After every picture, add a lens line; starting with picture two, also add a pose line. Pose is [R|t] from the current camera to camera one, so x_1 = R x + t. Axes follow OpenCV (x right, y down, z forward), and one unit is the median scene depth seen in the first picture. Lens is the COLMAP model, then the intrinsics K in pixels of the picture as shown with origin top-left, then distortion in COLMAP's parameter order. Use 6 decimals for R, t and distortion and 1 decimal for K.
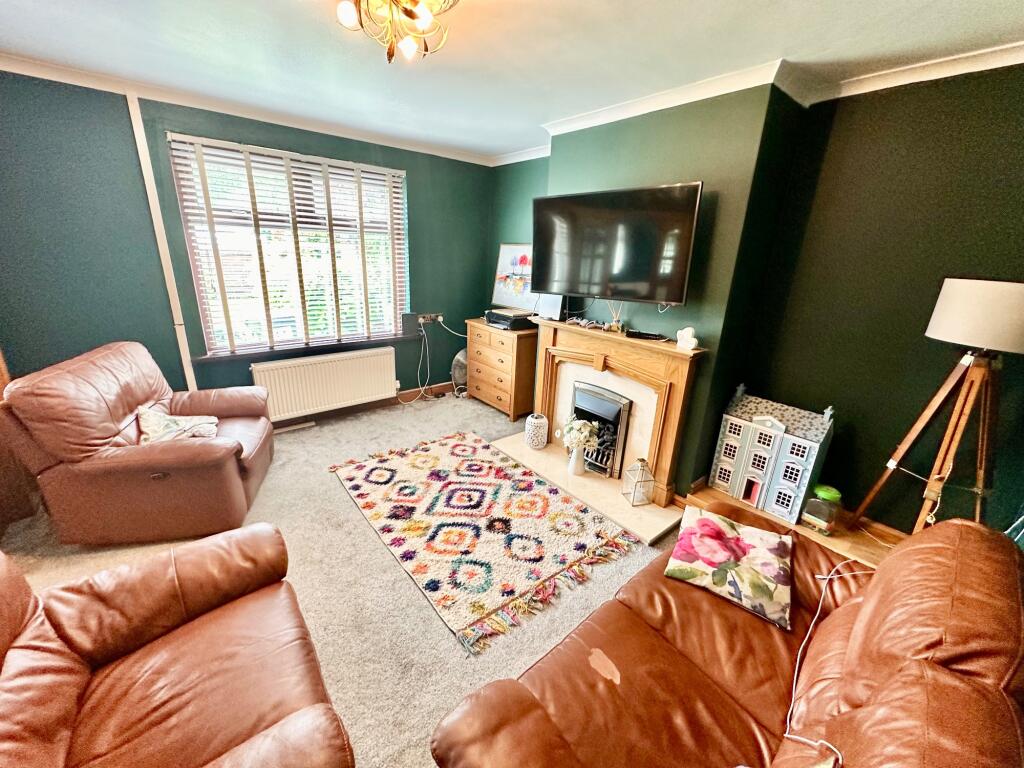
lens RADIAL K [[409.0, 0, 510.2], [0, 409.0, 380.8], [0, 0, 1]] dist [-0.005316, 0.001347]
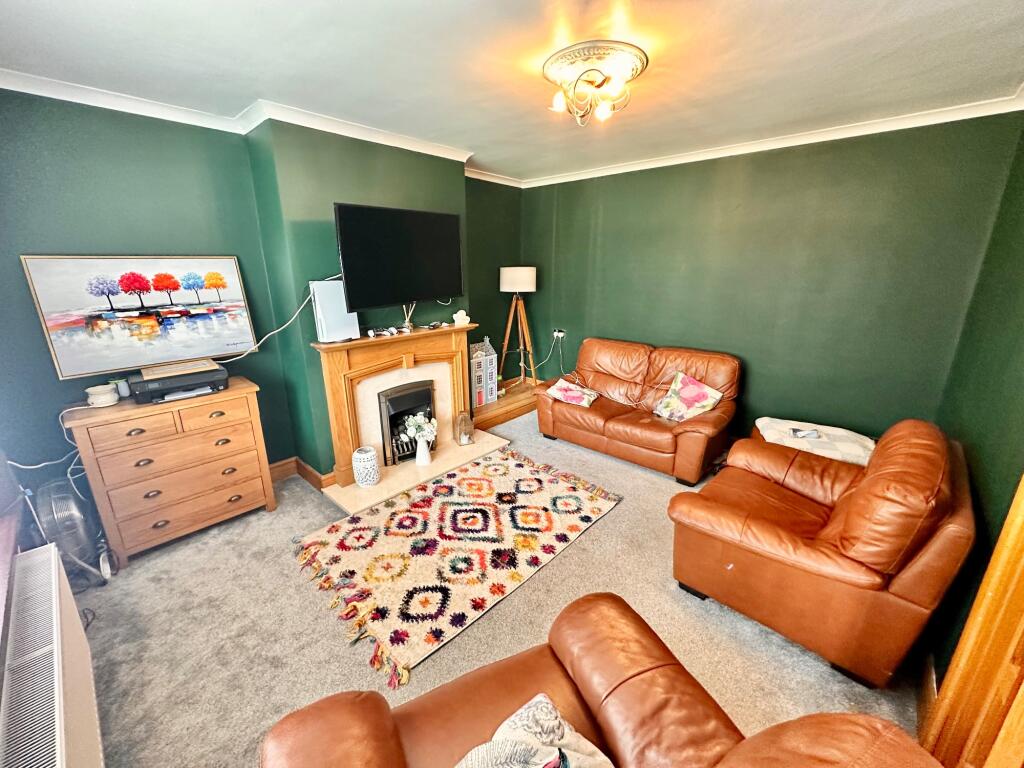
lens RADIAL K [[409.0, 0, 510.2], [0, 409.0, 382.1], [0, 0, 1]] dist [-0.005316, 0.001347]
pose [[-0.131068, -0.314216, 0.940260, -0.896313], [0.303913, 0.890042, 0.339798, -0.292955], [-0.943641, 0.330294, -0.021162, 0.795420]]
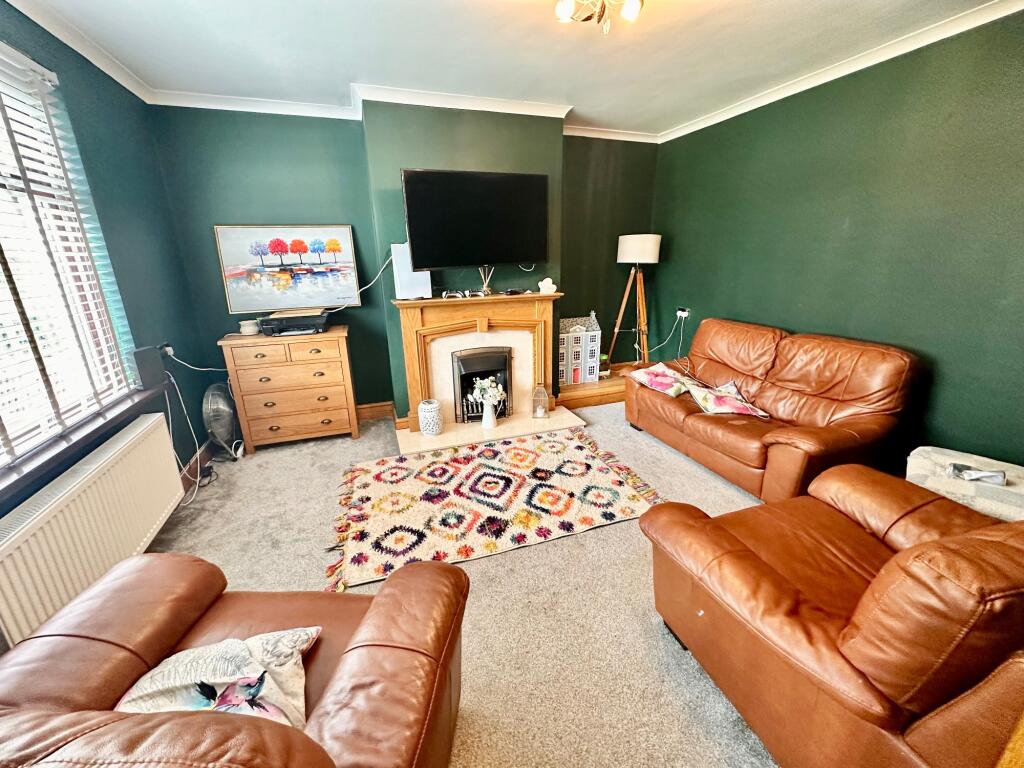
lens RADIAL K [[409.0, 0, 509.0], [0, 409.0, 382.2], [0, 0, 1]] dist [-0.005316, 0.001347]
pose [[0.348327, -0.325338, 0.879104, -0.826049], [0.320918, 0.922553, 0.214261, -0.120385], [-0.880727, 0.207487, 0.425757, 0.490039]]
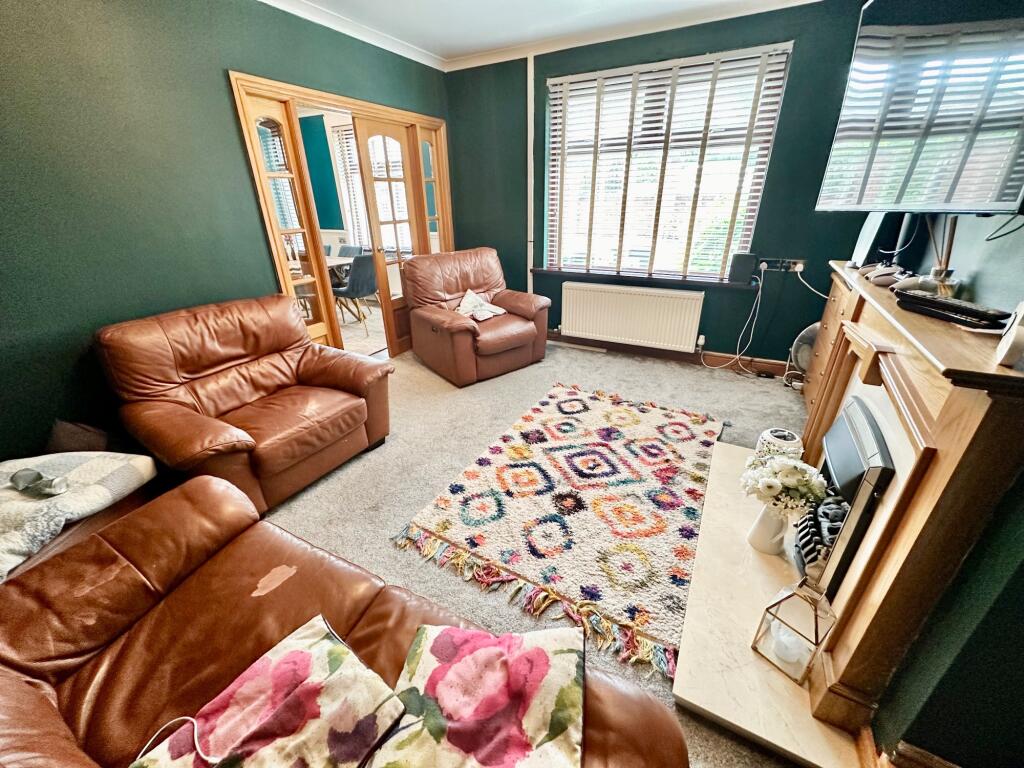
lens RADIAL K [[409.0, 0, 508.6], [0, 409.0, 380.4], [0, 0, 1]] dist [-0.005316, 0.001347]
pose [[0.361685, 0.338971, -0.868494, 0.479386], [-0.254649, 0.932056, 0.257731, -0.042216], [0.896849, 0.127944, 0.423429, 0.458992]]
